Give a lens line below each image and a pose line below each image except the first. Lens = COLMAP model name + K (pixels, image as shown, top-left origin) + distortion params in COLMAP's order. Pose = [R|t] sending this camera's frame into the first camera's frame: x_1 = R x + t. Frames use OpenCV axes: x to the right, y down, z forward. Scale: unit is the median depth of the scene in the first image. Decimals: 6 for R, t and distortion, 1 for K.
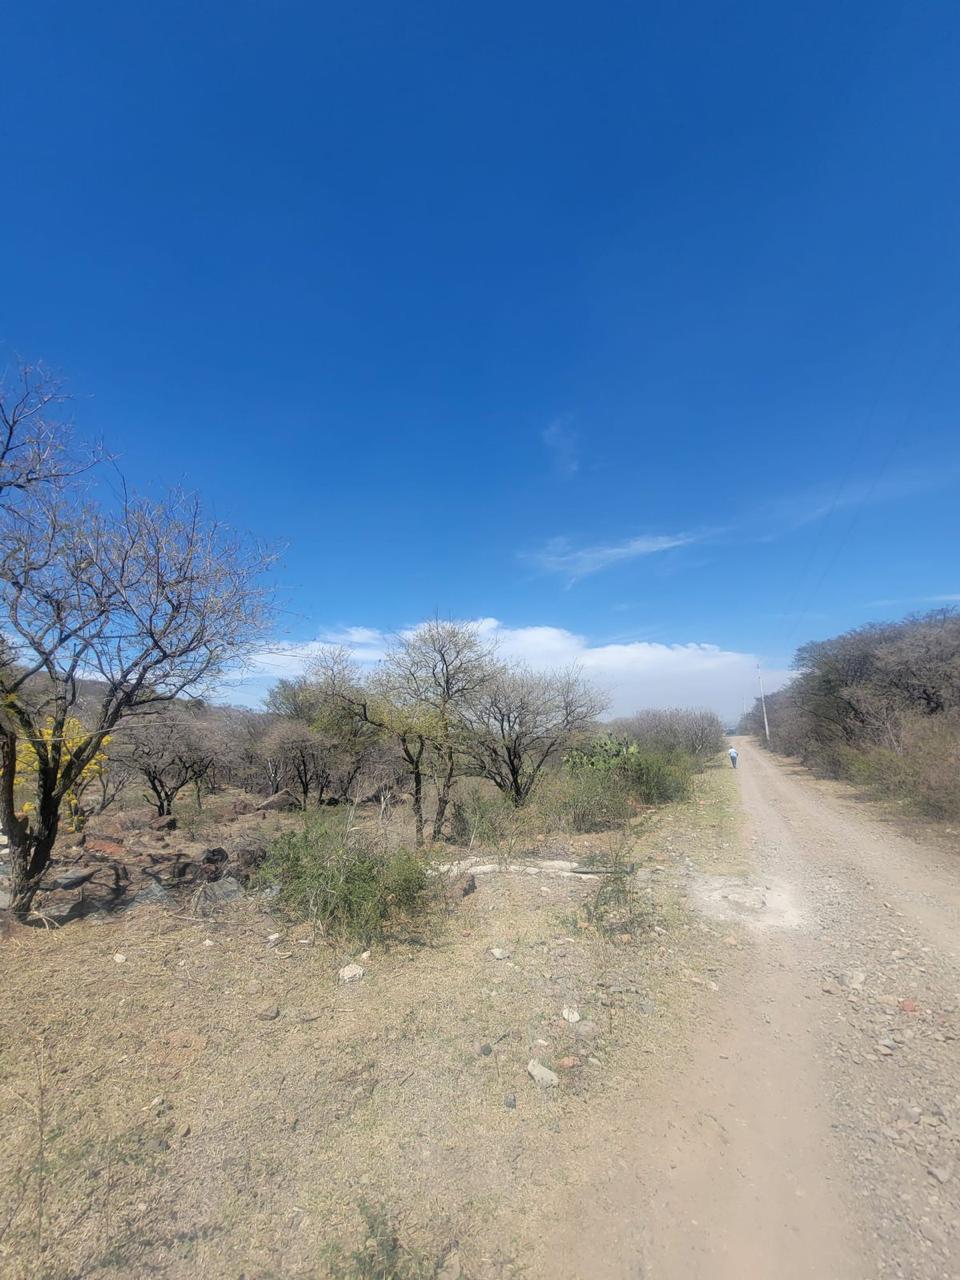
lens RADIAL K [[522.0, 0, 473.8], [0, 522.0, 650.7], [0, 0, 1]] dist [-0.006208, 0.002492]
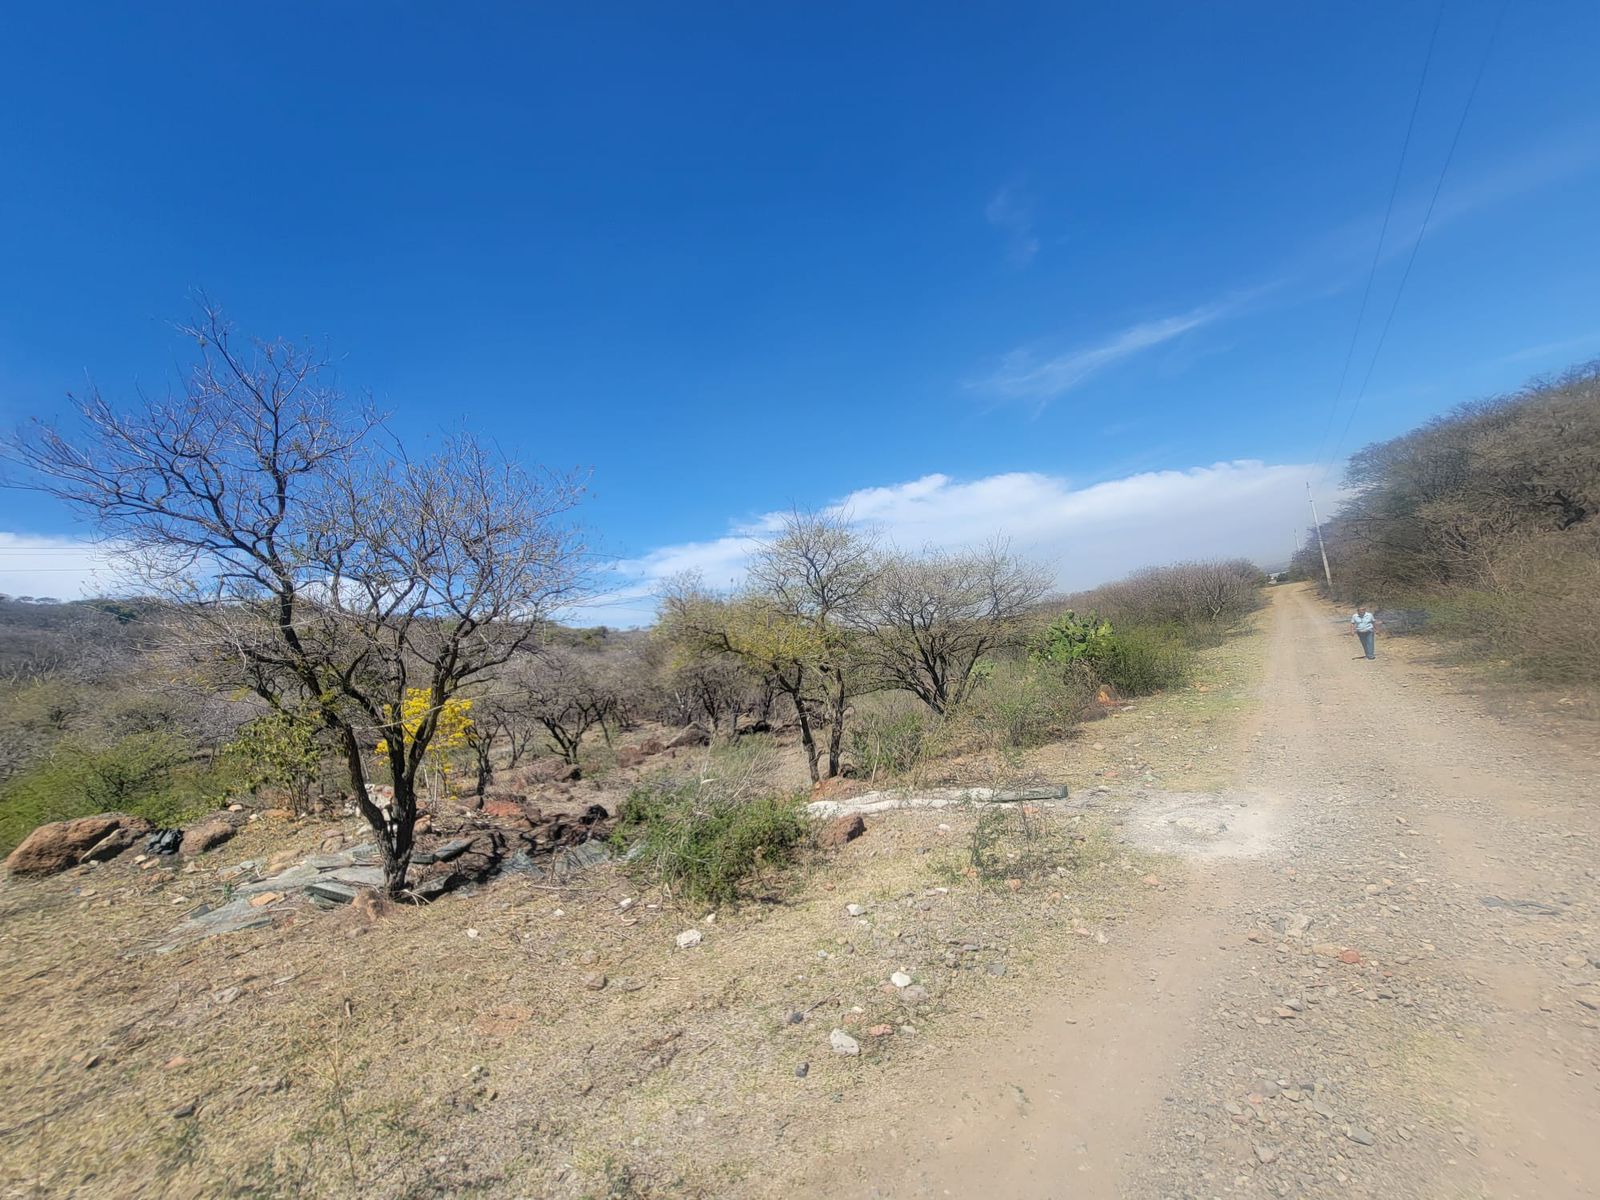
lens RADIAL K [[652.5, 0, 807.7], [0, 652.5, 596.6], [0, 0, 1]] dist [-0.006208, 0.002492]
pose [[0.972131, -0.133170, -0.192941, 0.147951], [0.153561, 0.983577, 0.094843, -0.038901], [0.177143, -0.121828, 0.976616, -0.024661]]
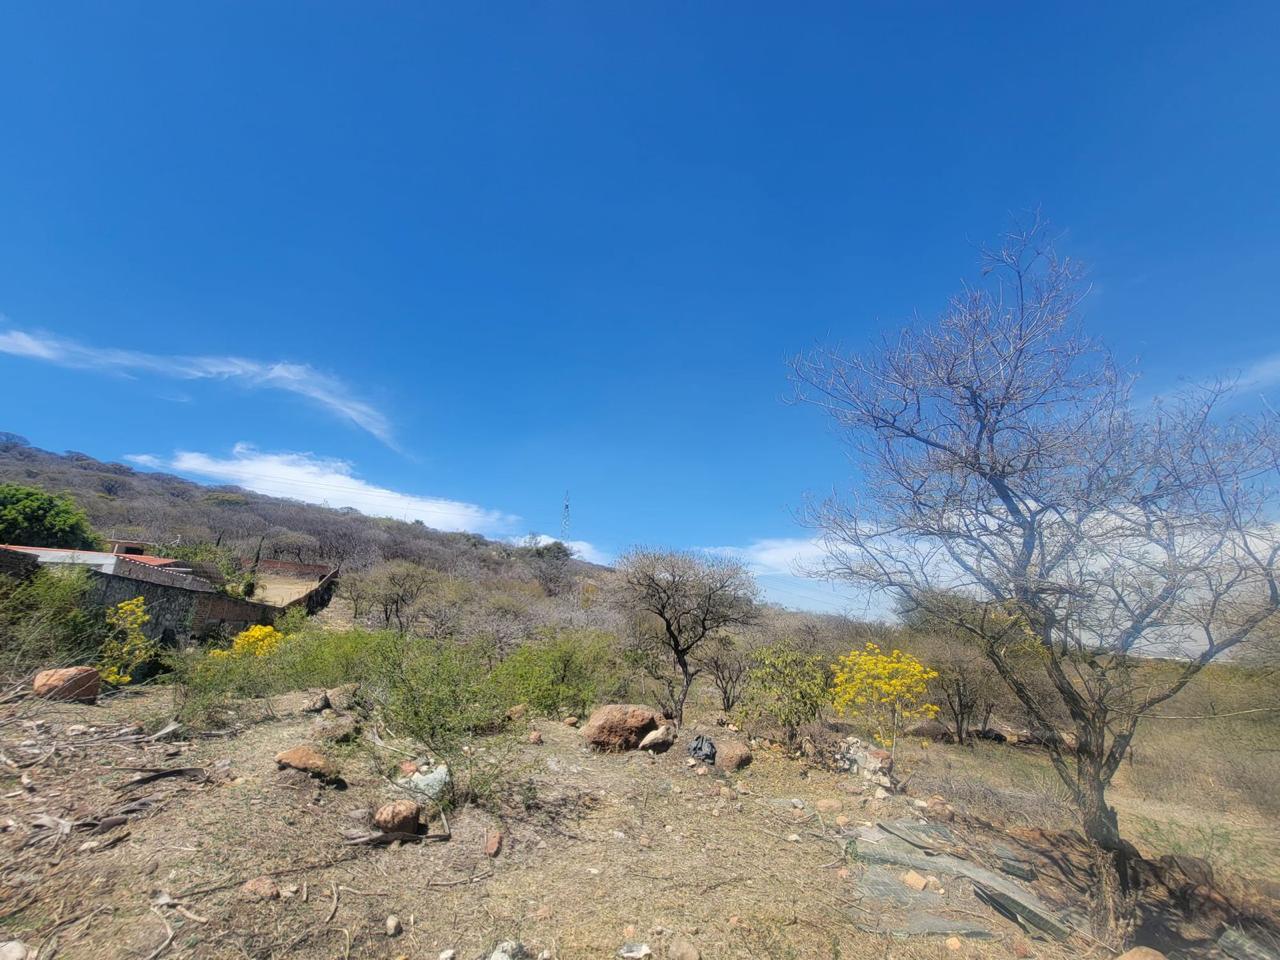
lens RADIAL K [[522.0, 0, 639.8], [0, 522.0, 479.3], [0, 0, 1]] dist [-0.006208, 0.002492]
pose [[0.791892, -0.111287, -0.600435, -0.377037], [0.033819, 0.989737, -0.138839, -0.050962], [0.609724, 0.089639, 0.787529, -0.051935]]
